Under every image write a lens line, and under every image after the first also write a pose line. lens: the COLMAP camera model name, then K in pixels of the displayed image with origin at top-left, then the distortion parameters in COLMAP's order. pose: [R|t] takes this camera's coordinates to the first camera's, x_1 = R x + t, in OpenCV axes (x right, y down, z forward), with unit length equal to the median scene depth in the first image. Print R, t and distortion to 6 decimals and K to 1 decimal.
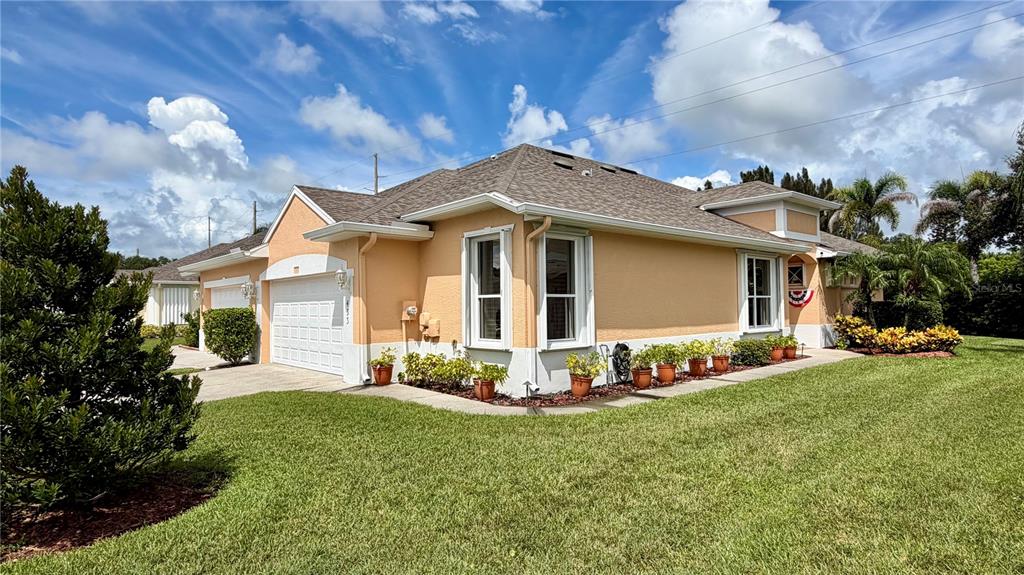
lens RADIAL K [[569.6, 0, 512.9], [0, 569.6, 289.5], [0, 0, 1]] dist [-0.006937, -0.000172]
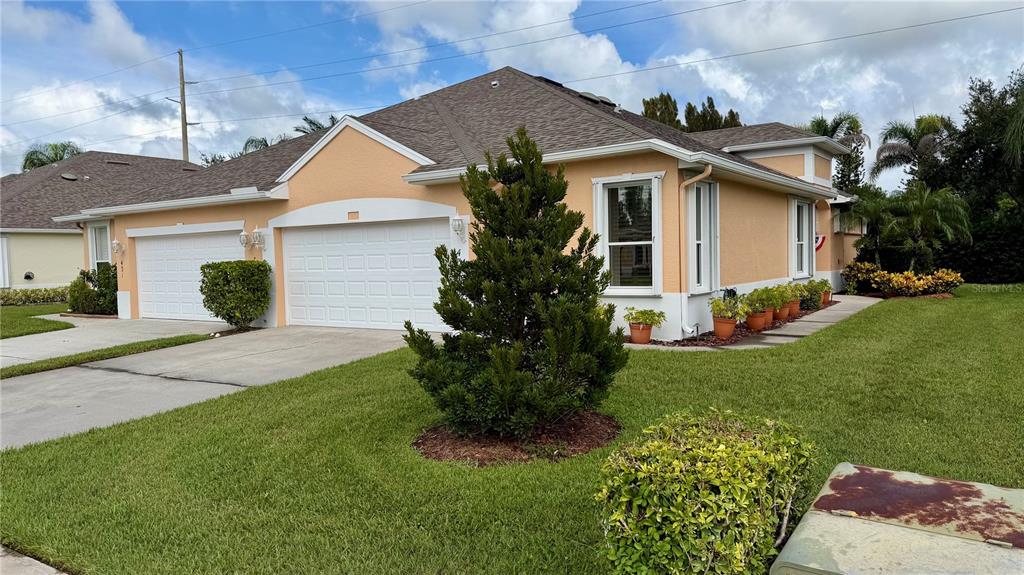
lens RADIAL K [[722.6, 0, 511.5], [0, 722.6, 287.7], [0, 0, 1]] dist [0.035930, -0.001542]
pose [[0.967360, -0.022366, 0.252417, -0.365938], [0.004962, 0.997578, 0.069378, 0.000417], [-0.253357, -0.065861, 0.965128, -0.106574]]
